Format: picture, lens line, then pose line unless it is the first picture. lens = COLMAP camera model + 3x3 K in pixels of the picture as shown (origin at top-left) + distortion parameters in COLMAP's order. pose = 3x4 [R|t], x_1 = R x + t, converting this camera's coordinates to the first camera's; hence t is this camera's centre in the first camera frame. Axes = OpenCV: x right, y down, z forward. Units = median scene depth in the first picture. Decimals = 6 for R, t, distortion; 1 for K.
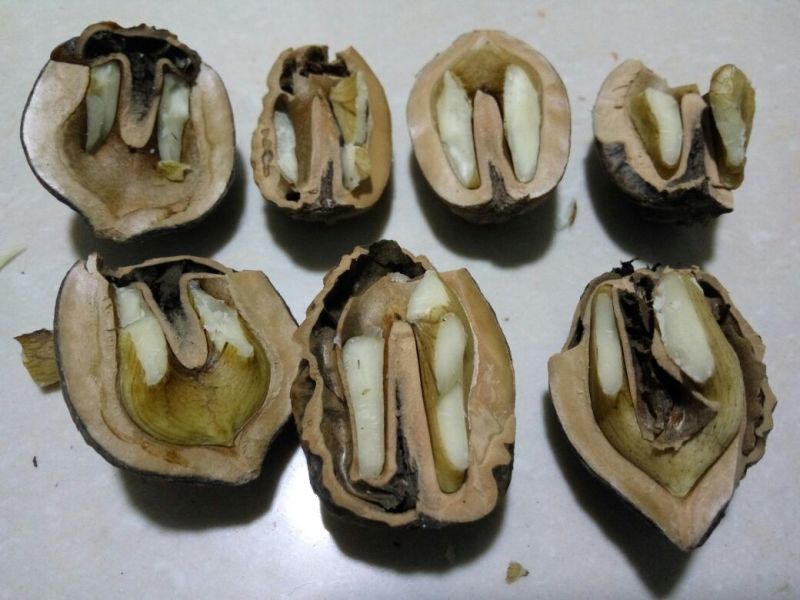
lens RADIAL K [[677.5, 0, 400.0], [0, 677.5, 300.0], [0, 0, 1]] dist [0.036647, -0.096085]
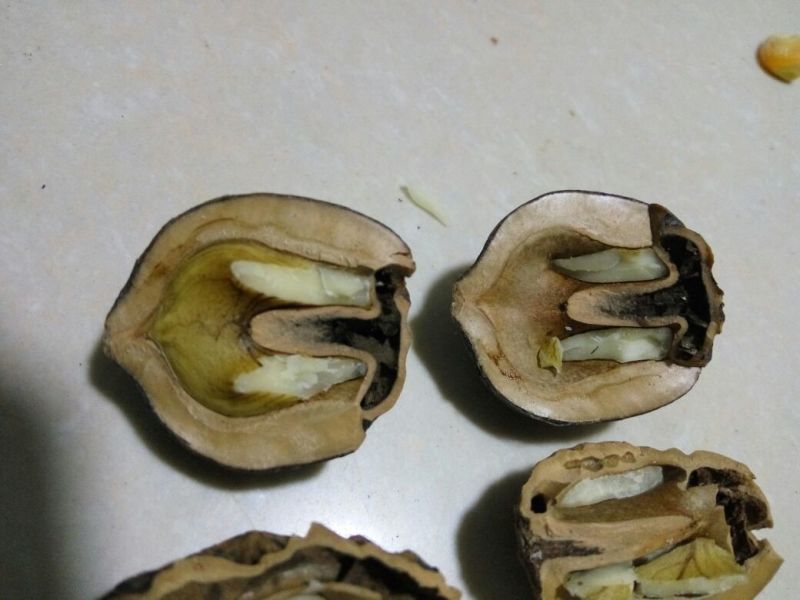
lens RADIAL K [[668.7, 0, 400.8], [0, 668.7, 319.8], [0, 0, 1]] dist [0.094292, -0.181591]
pose [[0.079495, 0.898446, -0.431828, -0.028222], [-0.974247, 0.161723, 0.157126, -0.149700], [0.211006, 0.408217, 0.888164, 0.206884]]
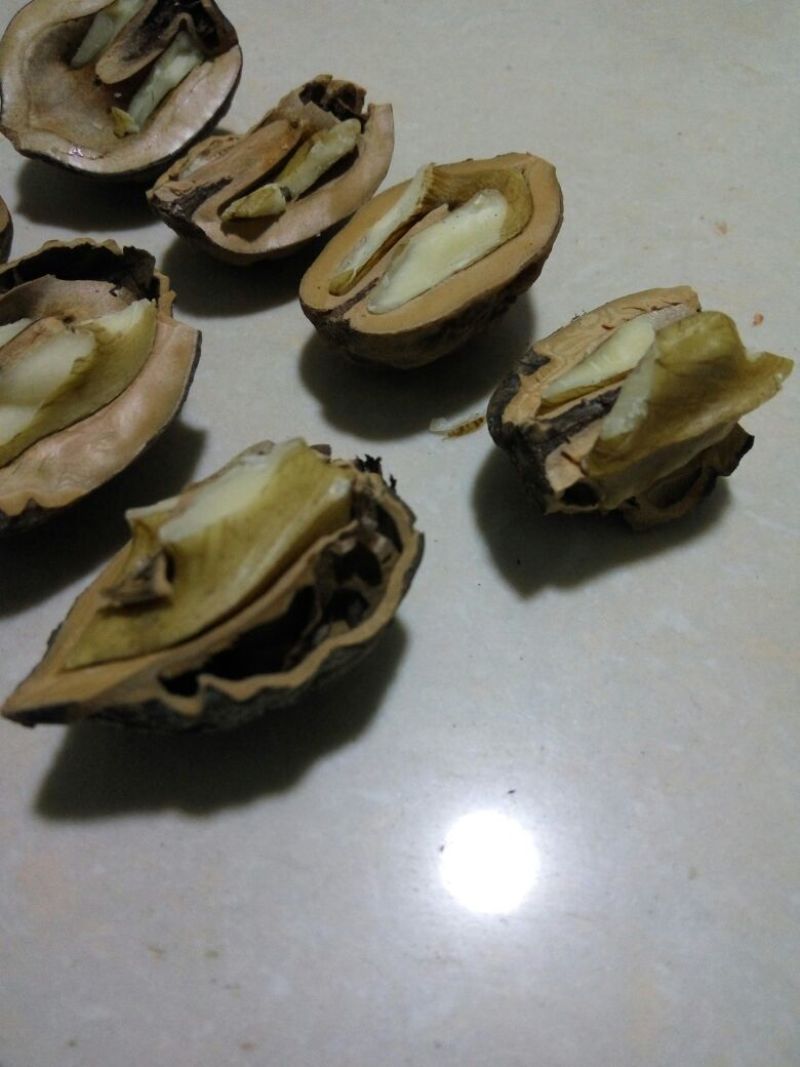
lens RADIAL K [[903.6, 0, 400.0], [0, 903.6, 533.5], [0, 0, 1]] dist [0.036647, -0.096085]
pose [[0.697008, 0.569182, -0.436132, 0.736212], [-0.609285, 0.790804, 0.058319, -0.060732], [0.378089, 0.225080, 0.897991, 0.211015]]
